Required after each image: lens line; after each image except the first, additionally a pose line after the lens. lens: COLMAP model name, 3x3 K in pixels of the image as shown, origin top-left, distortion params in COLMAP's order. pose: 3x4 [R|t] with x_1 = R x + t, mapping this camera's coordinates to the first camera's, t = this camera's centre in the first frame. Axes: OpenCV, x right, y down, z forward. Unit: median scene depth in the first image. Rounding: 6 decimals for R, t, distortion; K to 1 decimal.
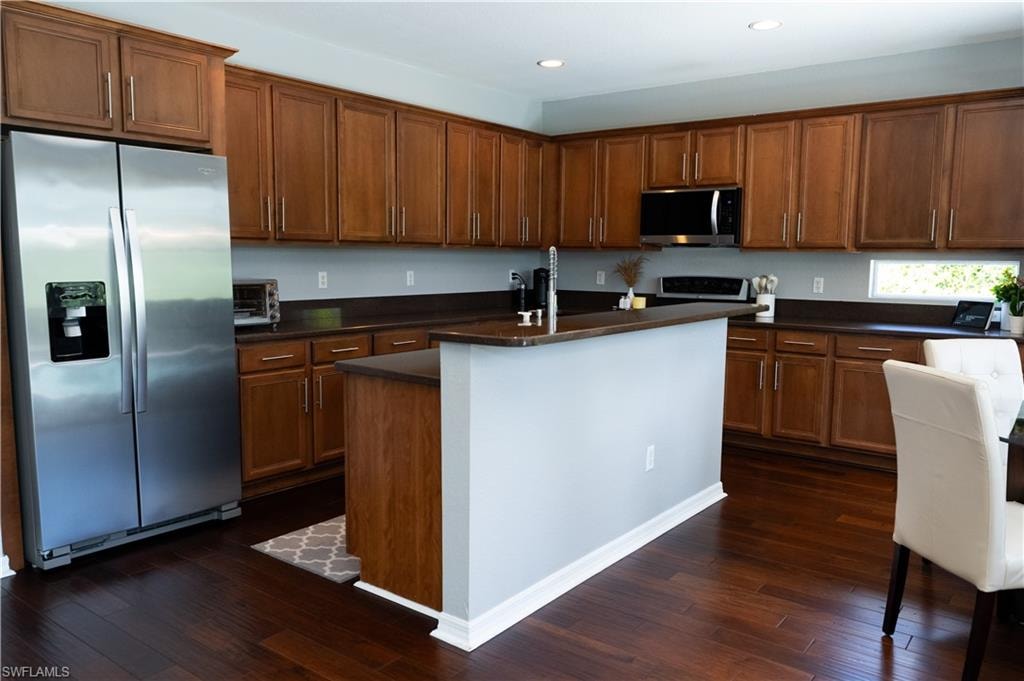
lens RADIAL K [[789.4, 0, 510.9], [0, 789.4, 366.6], [0, 0, 1]] dist [0.009580, 0.003038]
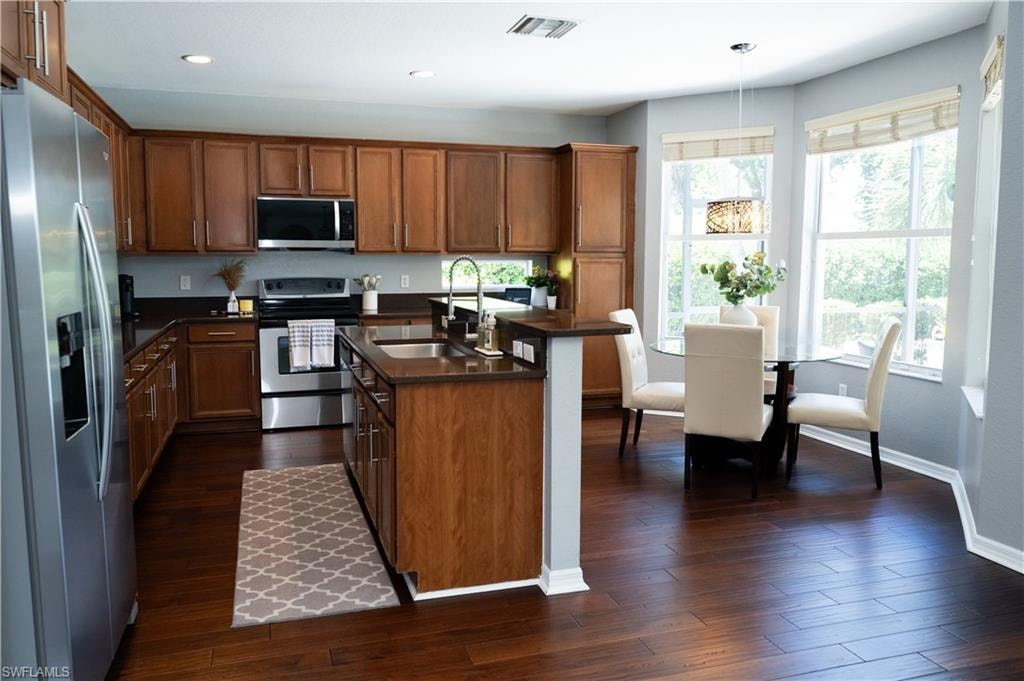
lens RADIAL K [[751.6, 0, 512.0], [0, 751.6, 340.5], [0, 0, 1]] dist [0.002629, 0.001092]
pose [[0.569183, -0.102372, 0.815813, -0.550459], [0.121389, 0.991808, 0.039766, -0.042347], [-0.813201, 0.076397, 0.576947, 0.216127]]
